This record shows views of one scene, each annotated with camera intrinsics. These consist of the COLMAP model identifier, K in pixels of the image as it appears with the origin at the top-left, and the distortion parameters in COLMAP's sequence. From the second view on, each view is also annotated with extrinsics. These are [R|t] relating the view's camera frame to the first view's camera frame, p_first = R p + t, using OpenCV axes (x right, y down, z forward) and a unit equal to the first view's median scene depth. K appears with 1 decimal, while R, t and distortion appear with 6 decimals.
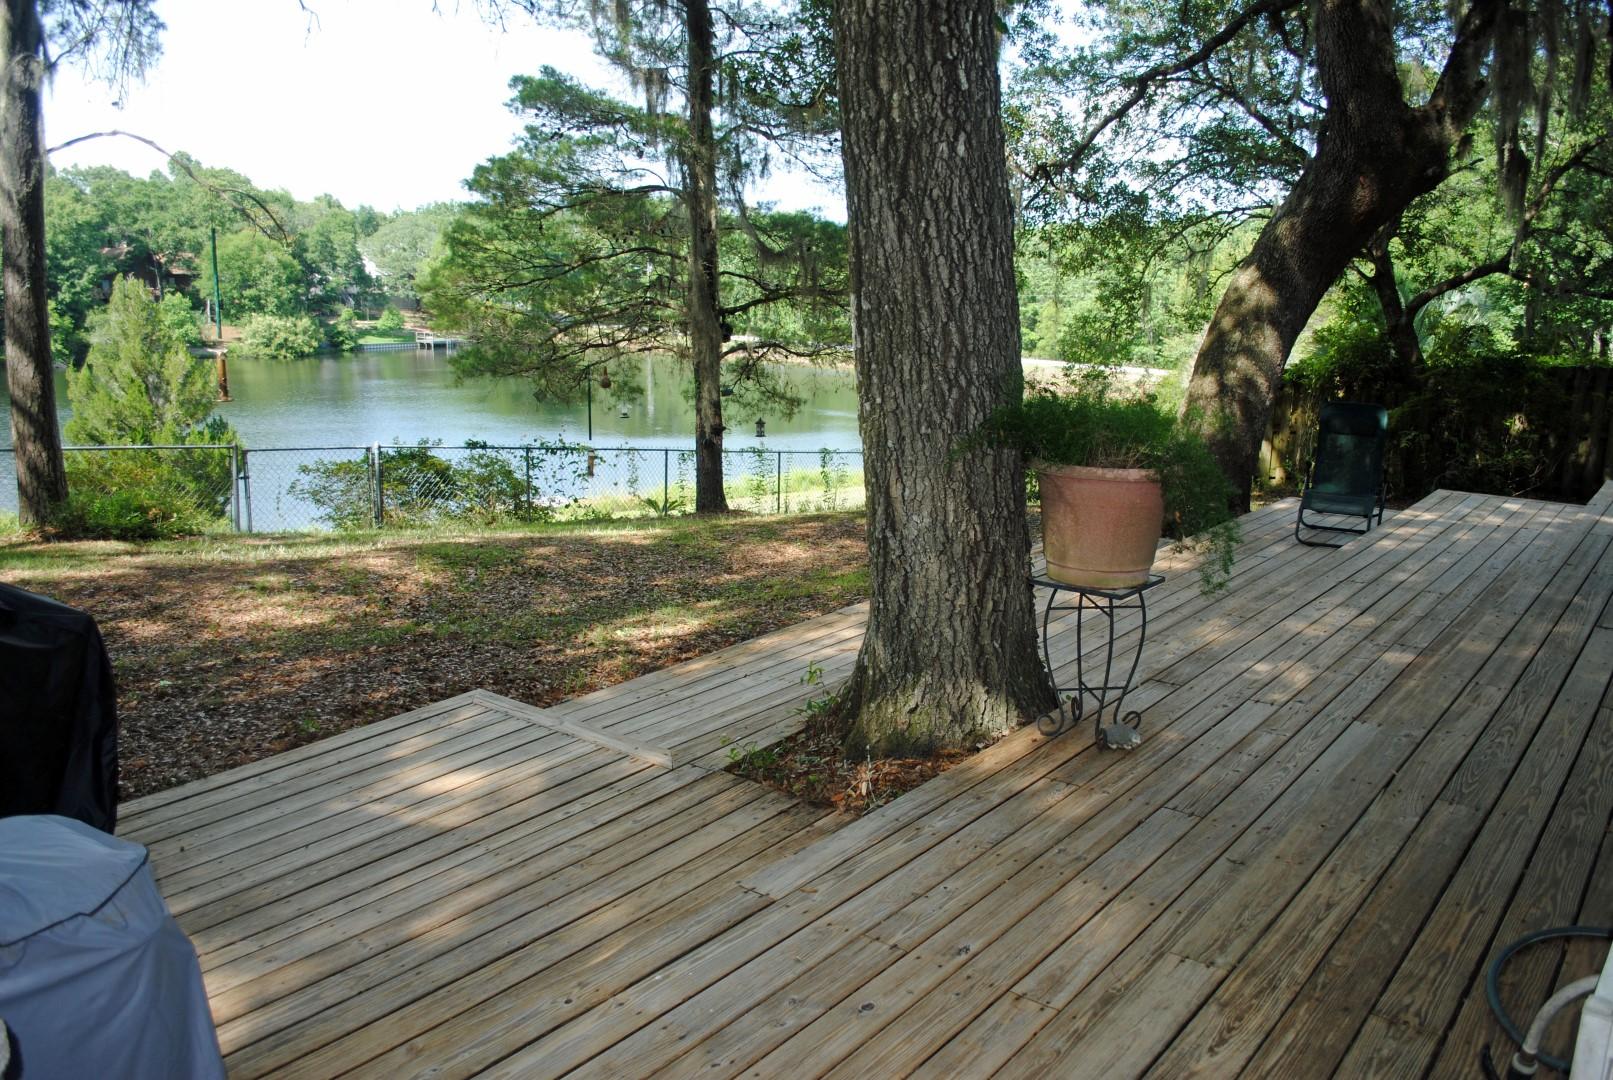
lens RADIAL K [[1279.1, 0, 810.9], [0, 1279.1, 542.4], [0, 0, 1]] dist [-0.080156, 0.012972]
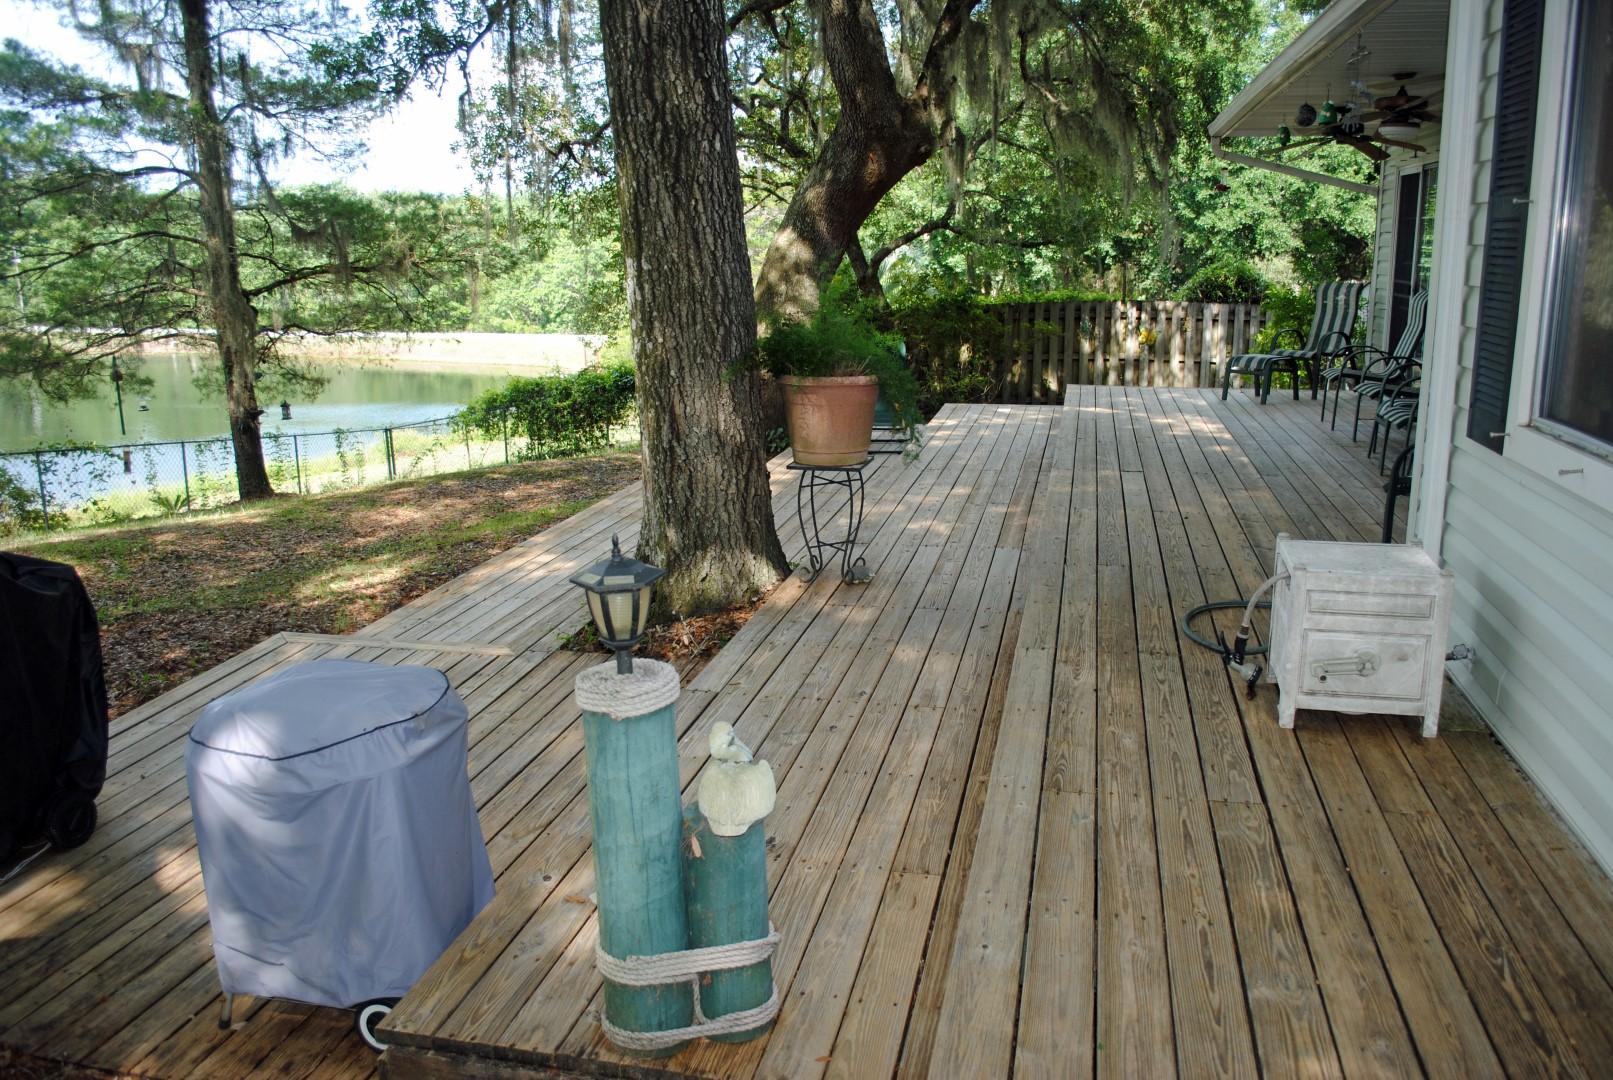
lens RADIAL K [[1279.1, 0, 801.6], [0, 1279.1, 541.4], [0, 0, 1]] dist [-0.080156, 0.012972]
pose [[0.907054, -0.119381, 0.403734, -0.352217], [0.110633, 0.992841, 0.045021, 0.046852], [-0.406218, 0.003830, 0.913768, -0.226035]]
